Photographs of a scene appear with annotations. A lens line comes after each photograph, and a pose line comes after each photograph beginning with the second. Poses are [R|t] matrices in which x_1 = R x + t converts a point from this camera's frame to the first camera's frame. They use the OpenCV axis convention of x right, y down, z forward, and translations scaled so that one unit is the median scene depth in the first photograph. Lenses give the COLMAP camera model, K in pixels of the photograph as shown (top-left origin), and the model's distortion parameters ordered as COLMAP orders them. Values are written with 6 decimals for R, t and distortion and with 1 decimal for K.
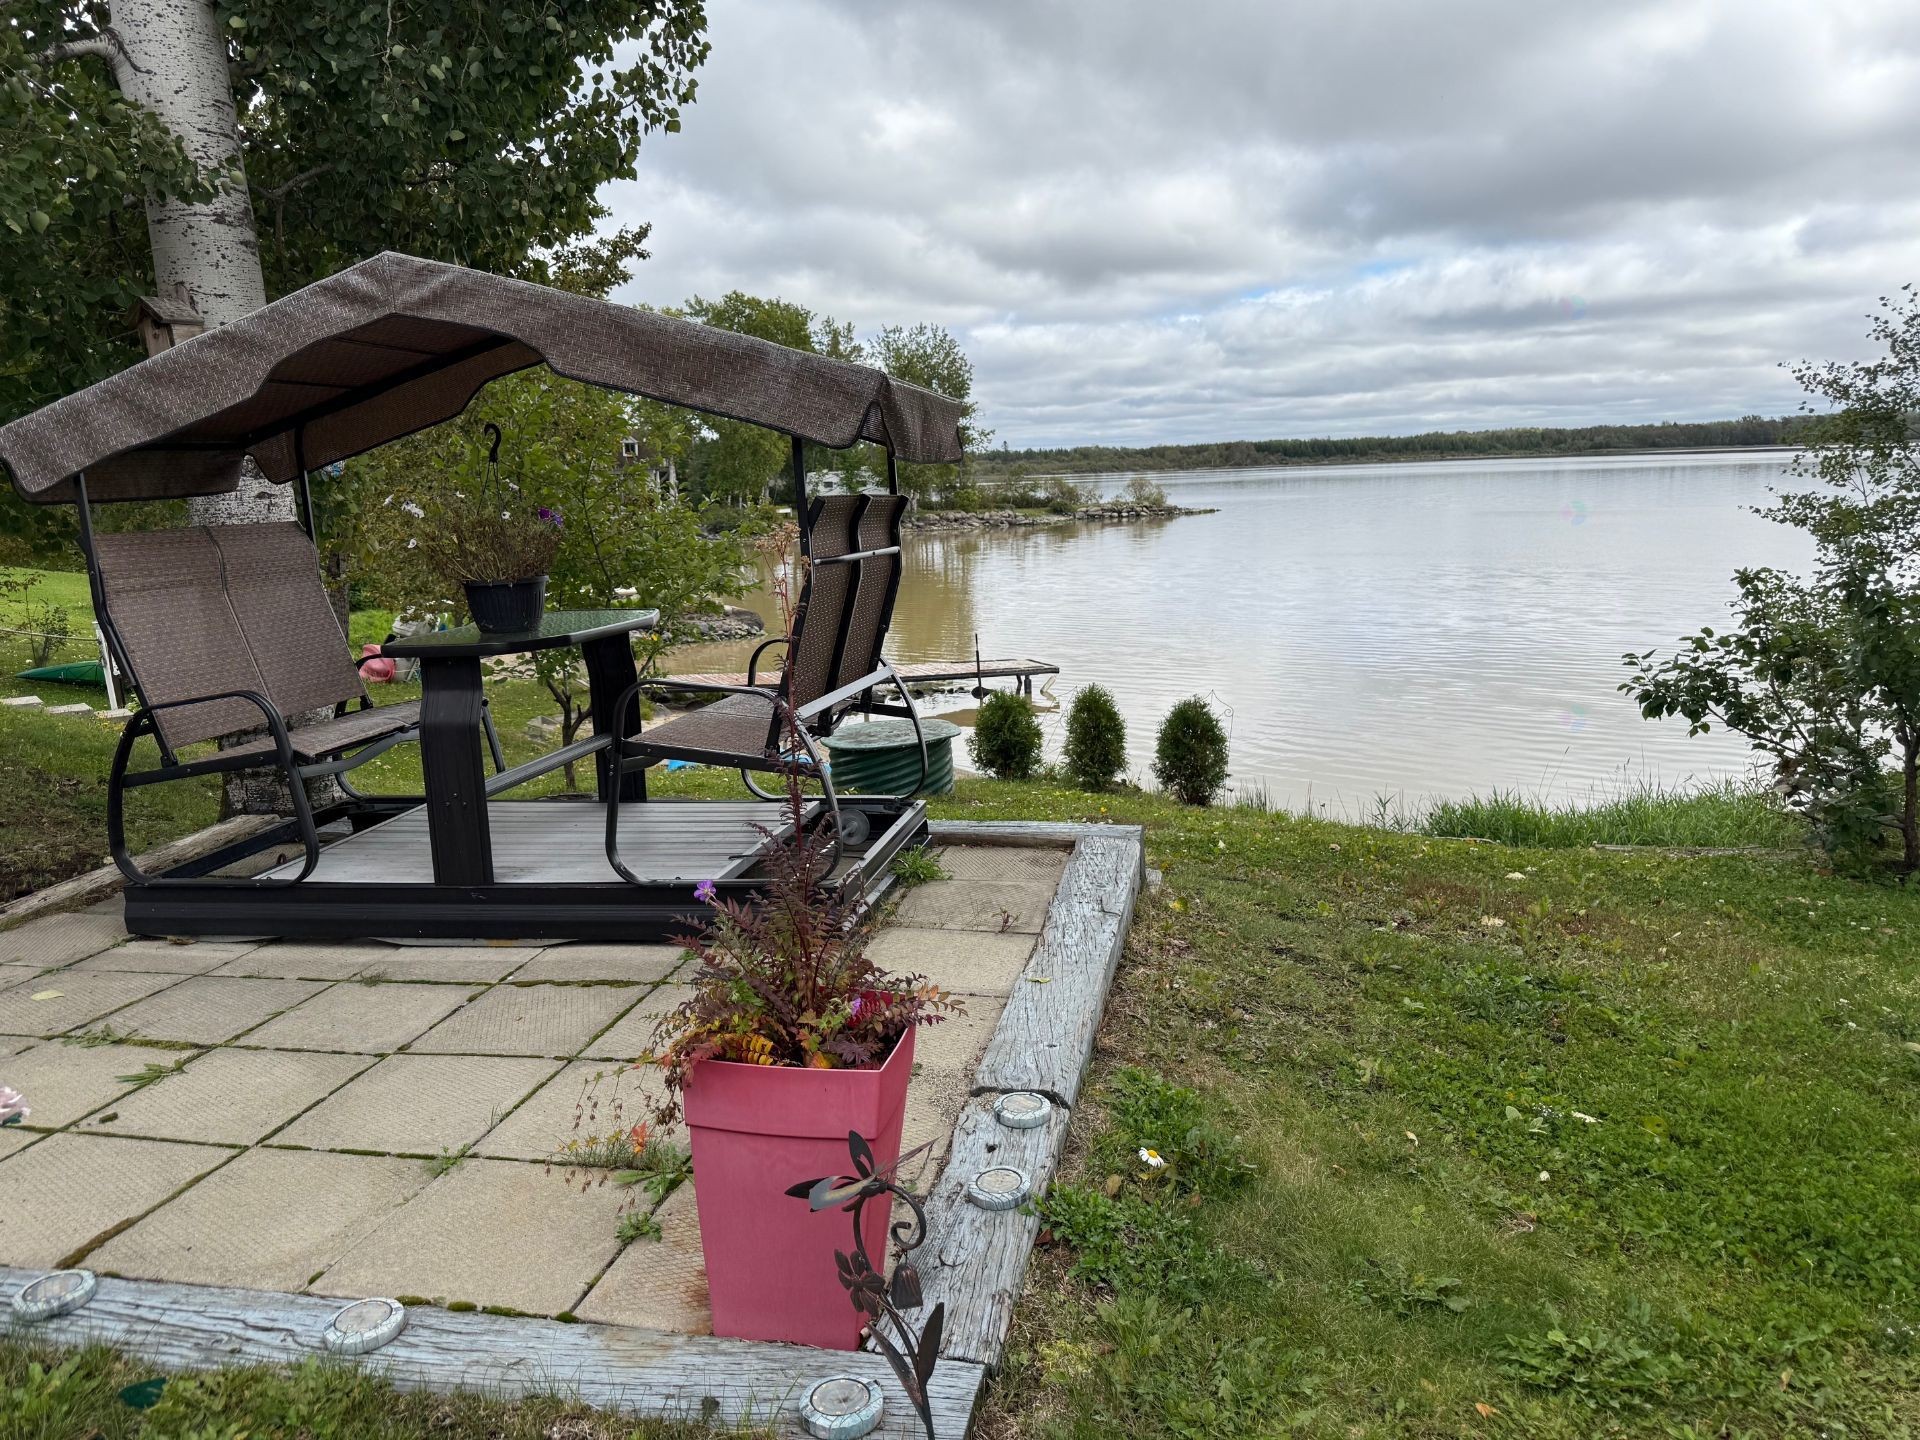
lens RADIAL K [[1409.1, 0, 960.0], [0, 1409.1, 720.0], [0, 0, 1]] dist [-0.001936, -0.002494]
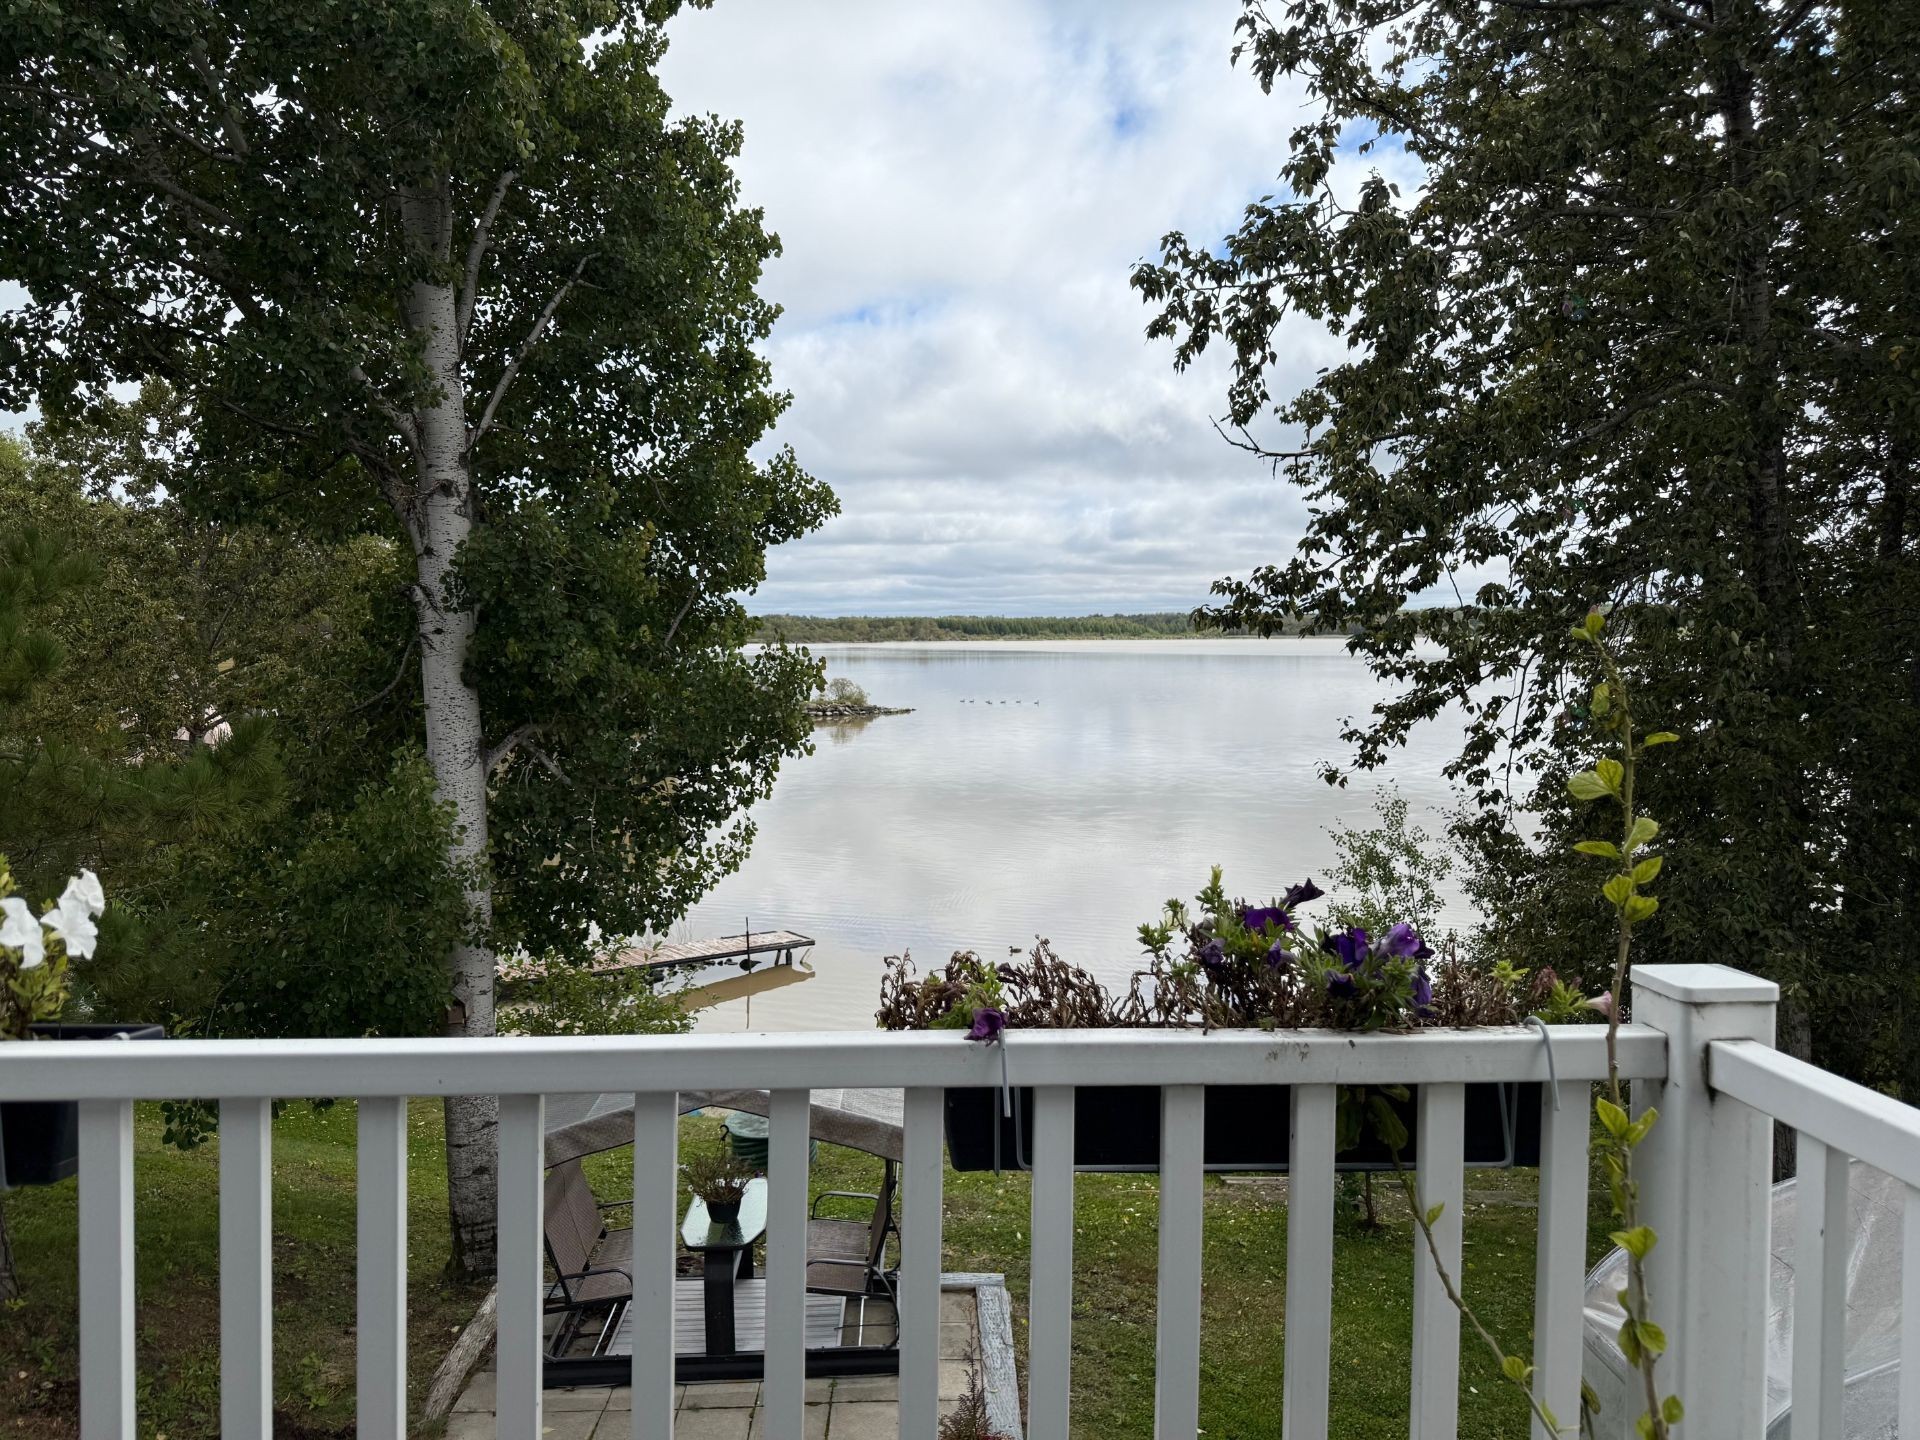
lens RADIAL K [[1409.1, 0, 960.0], [0, 1409.1, 720.0], [0, 0, 1]] dist [-0.001936, -0.002494]
pose [[0.974624, 0.015649, 0.223303, -0.080552], [0.006664, 0.995083, -0.098817, -0.104988], [-0.223751, 0.097798, 0.969727, -0.211899]]
